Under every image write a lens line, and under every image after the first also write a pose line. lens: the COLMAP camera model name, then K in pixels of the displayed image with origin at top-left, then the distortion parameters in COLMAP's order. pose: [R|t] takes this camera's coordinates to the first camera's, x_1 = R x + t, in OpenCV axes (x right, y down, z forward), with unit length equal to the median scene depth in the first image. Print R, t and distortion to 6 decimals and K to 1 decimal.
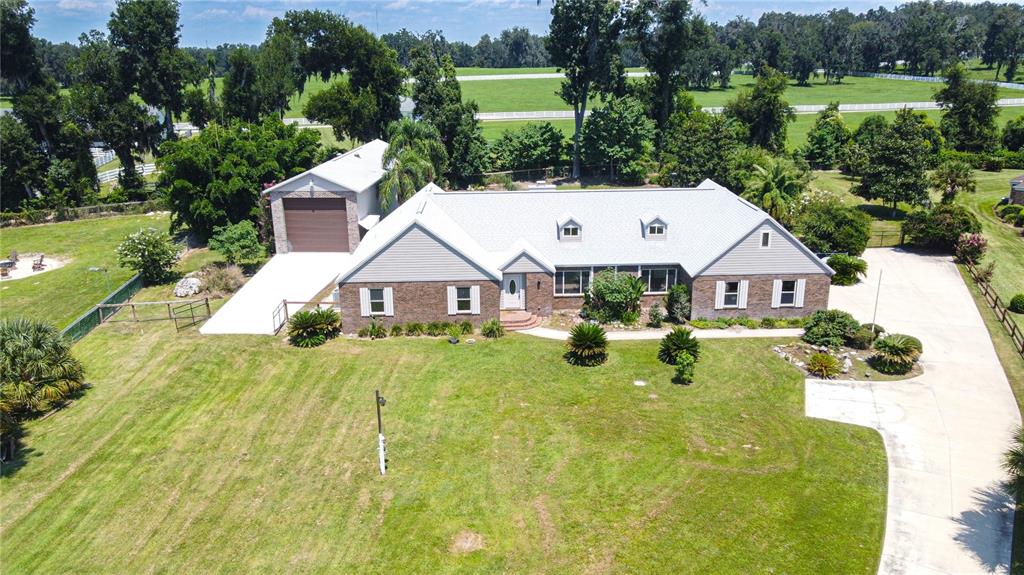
lens RADIAL K [[782.4, 0, 512.0], [0, 782.4, 287.5], [0, 0, 1]] dist [0.000287, 0.037293]
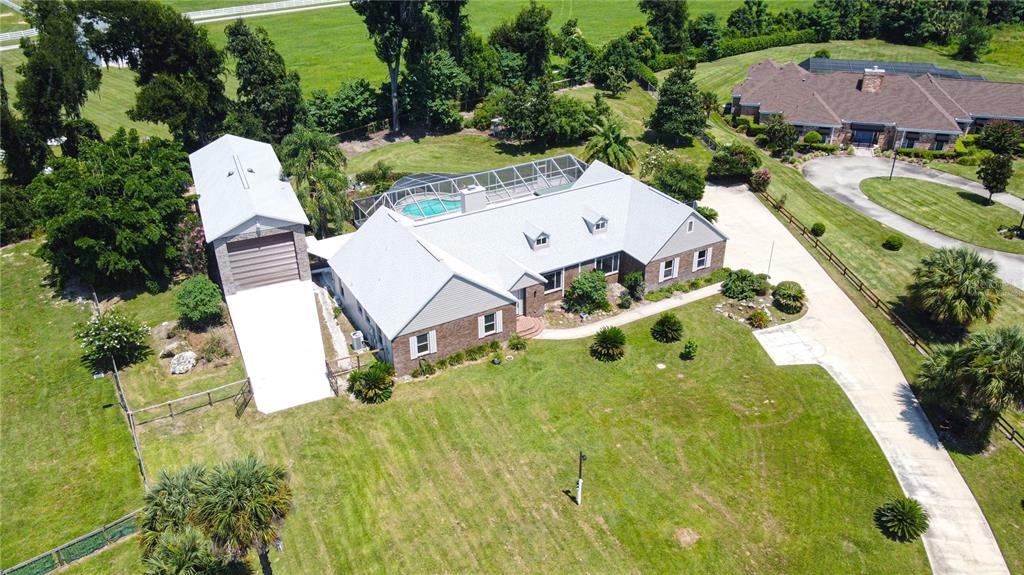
lens RADIAL K [[782.4, 0, 512.0], [0, 782.4, 287.5], [0, 0, 1]] dist [0.000287, 0.037293]
pose [[0.883571, -0.226017, 0.410144, -0.507110], [0.139337, 0.963039, 0.230525, -0.306845], [-0.447087, -0.146537, 0.882406, -0.051229]]
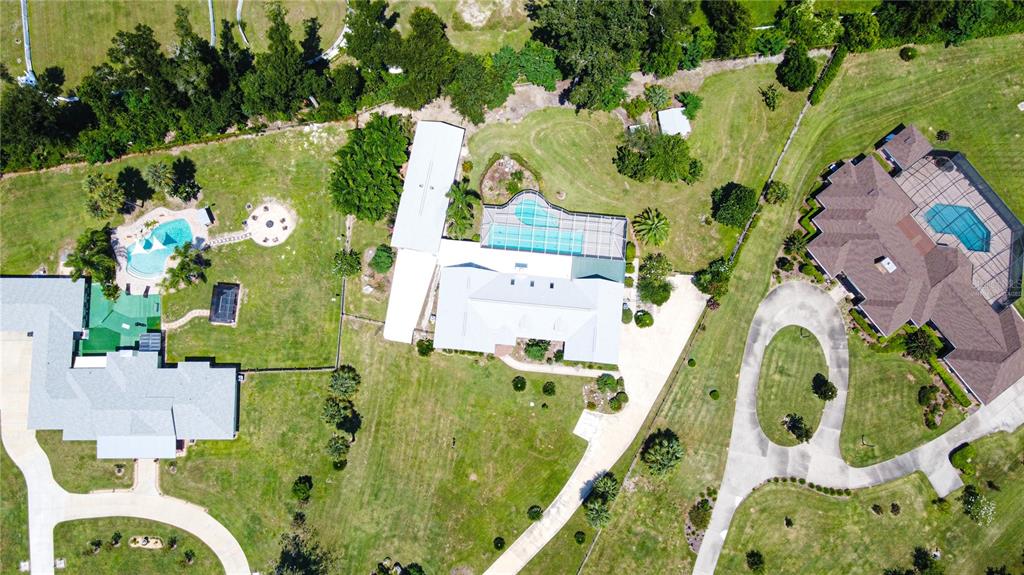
lens RADIAL K [[782.4, 0, 512.0], [0, 782.4, 287.5], [0, 0, 1]] dist [0.000287, 0.037293]
pose [[0.992670, 0.120725, -0.005645, 0.036121], [-0.041002, 0.380343, 0.923936, -2.591357], [0.113689, -0.916932, 0.382505, 0.176237]]
